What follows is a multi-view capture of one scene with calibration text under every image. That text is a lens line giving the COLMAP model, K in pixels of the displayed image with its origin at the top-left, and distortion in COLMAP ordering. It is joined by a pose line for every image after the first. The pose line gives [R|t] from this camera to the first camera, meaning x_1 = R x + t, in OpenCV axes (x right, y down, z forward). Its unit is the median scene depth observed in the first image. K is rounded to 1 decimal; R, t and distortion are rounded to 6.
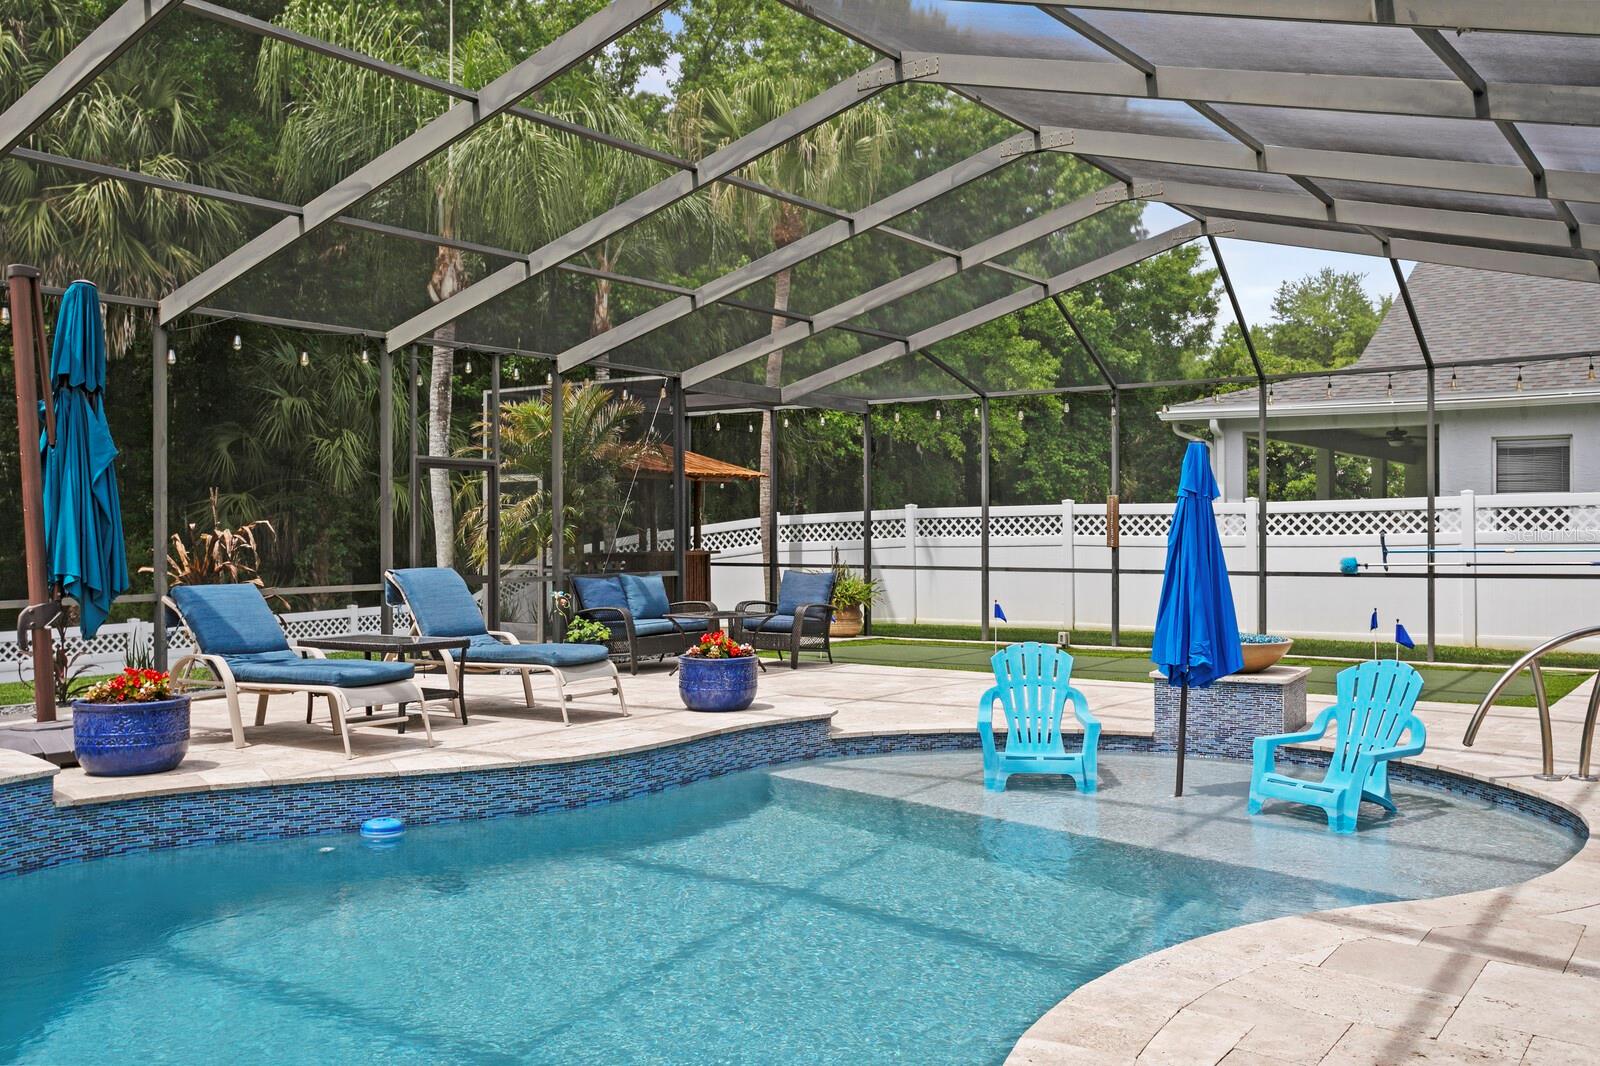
lens RADIAL K [[1501.7, 0, 800.0], [0, 1501.7, 533.0], [0, 0, 1]] dist [0.017491, -0.014154]
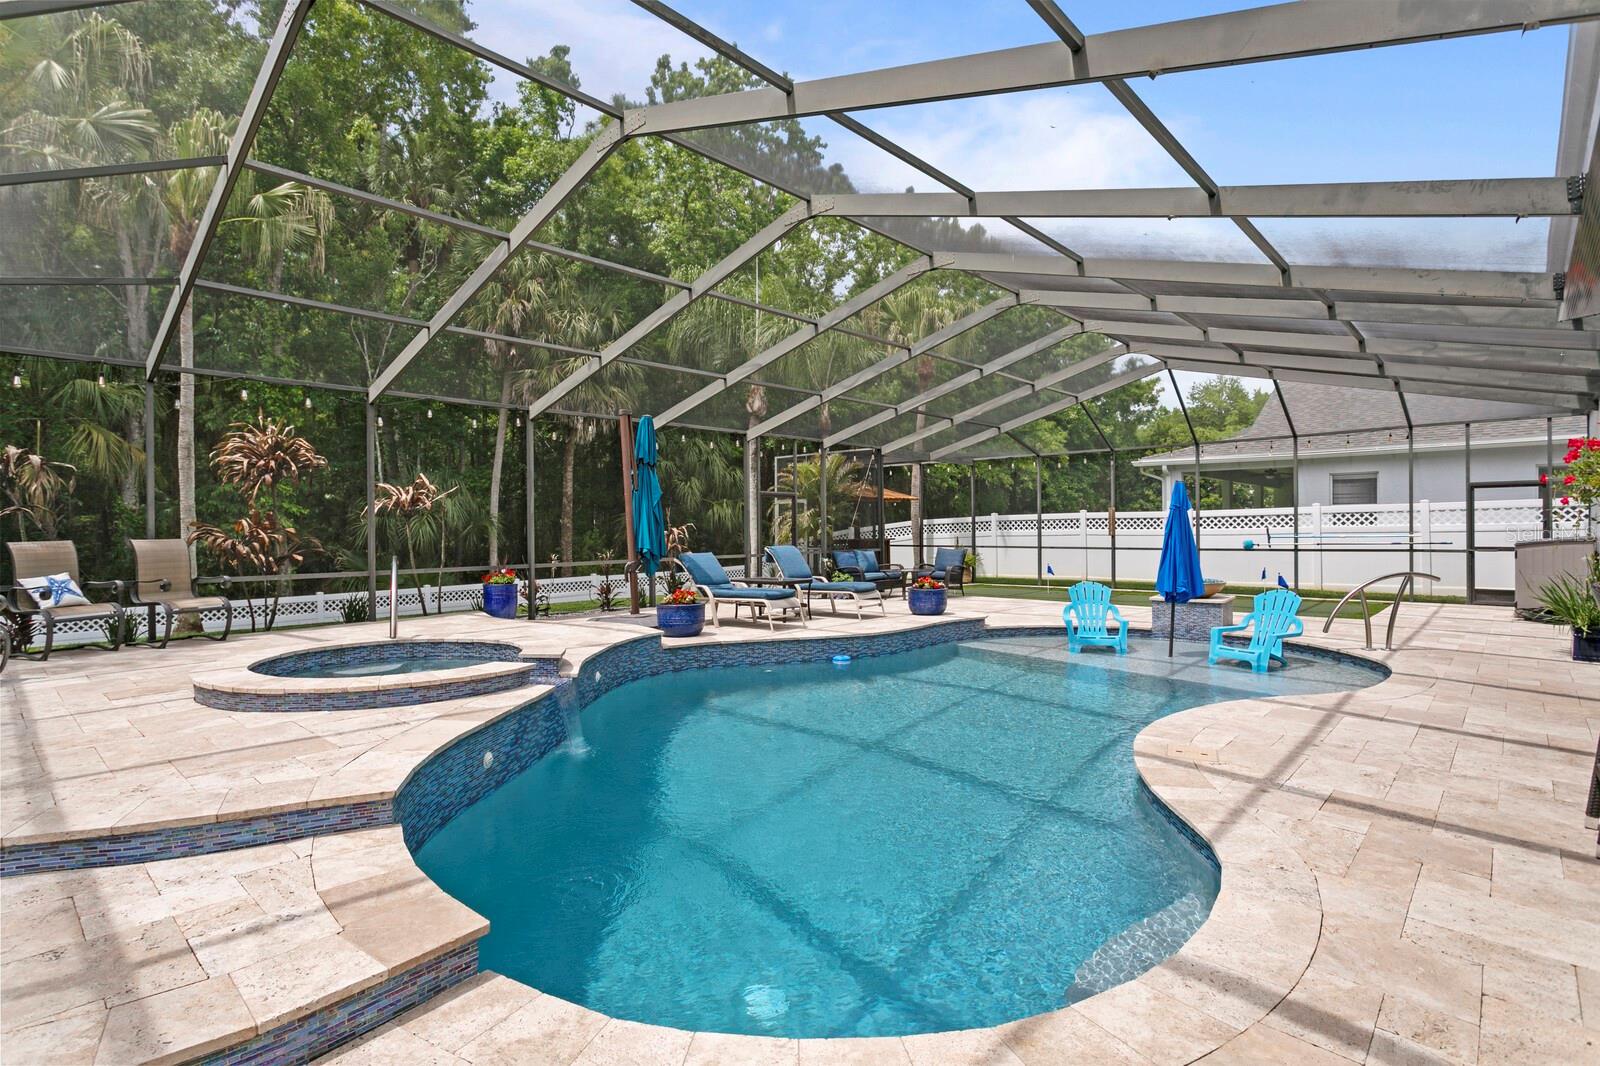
lens RADIAL K [[850.4, 0, 773.4], [0, 850.4, 532.0], [0, 0, 1]] dist [-0.004579, 0.001035]
pose [[0.989706, -0.004359, -0.143047, -0.061826], [0.004670, 0.999987, 0.001839, 0.001246], [0.143038, -0.002489, 0.989714, -0.113091]]
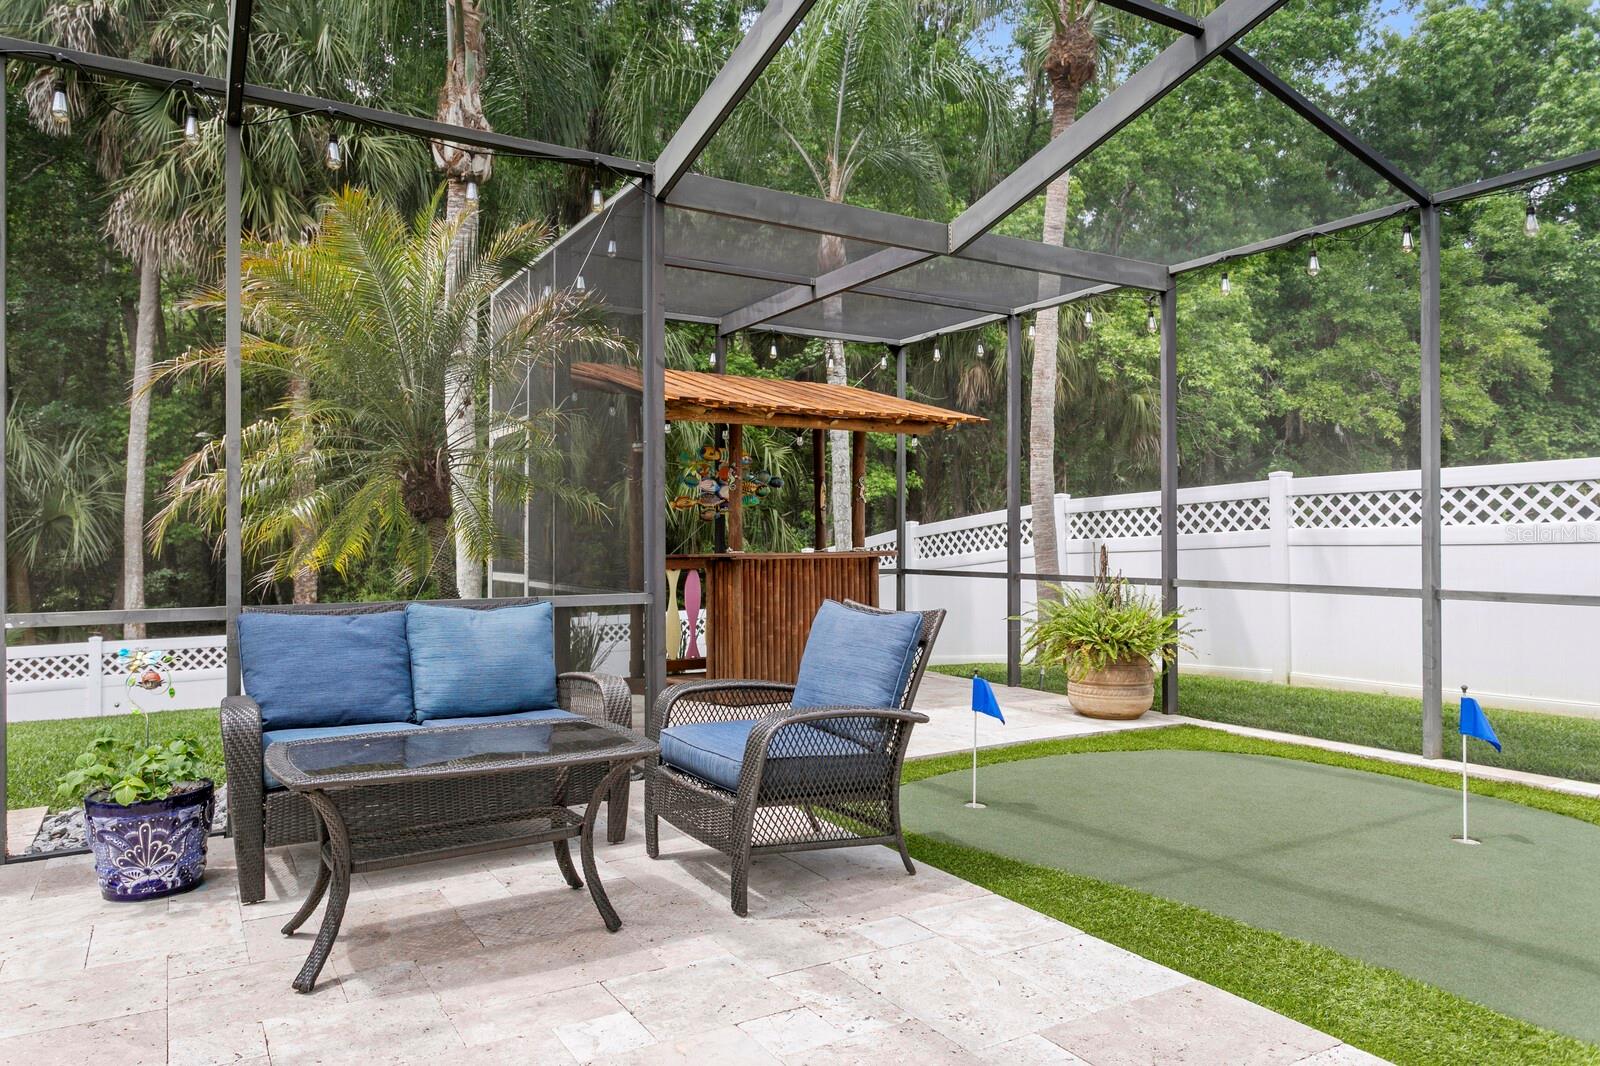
lens RADIAL K [[1043.2, 0, 762.6], [0, 1043.2, 536.7], [0, 0, 1]] dist [-0.001105, -0.000337]
pose [[0.900375, -0.002441, -0.435109, 0.091169], [0.000796, 0.999992, -0.003962, 0.009432], [0.435115, 0.003221, 0.900369, 0.730772]]
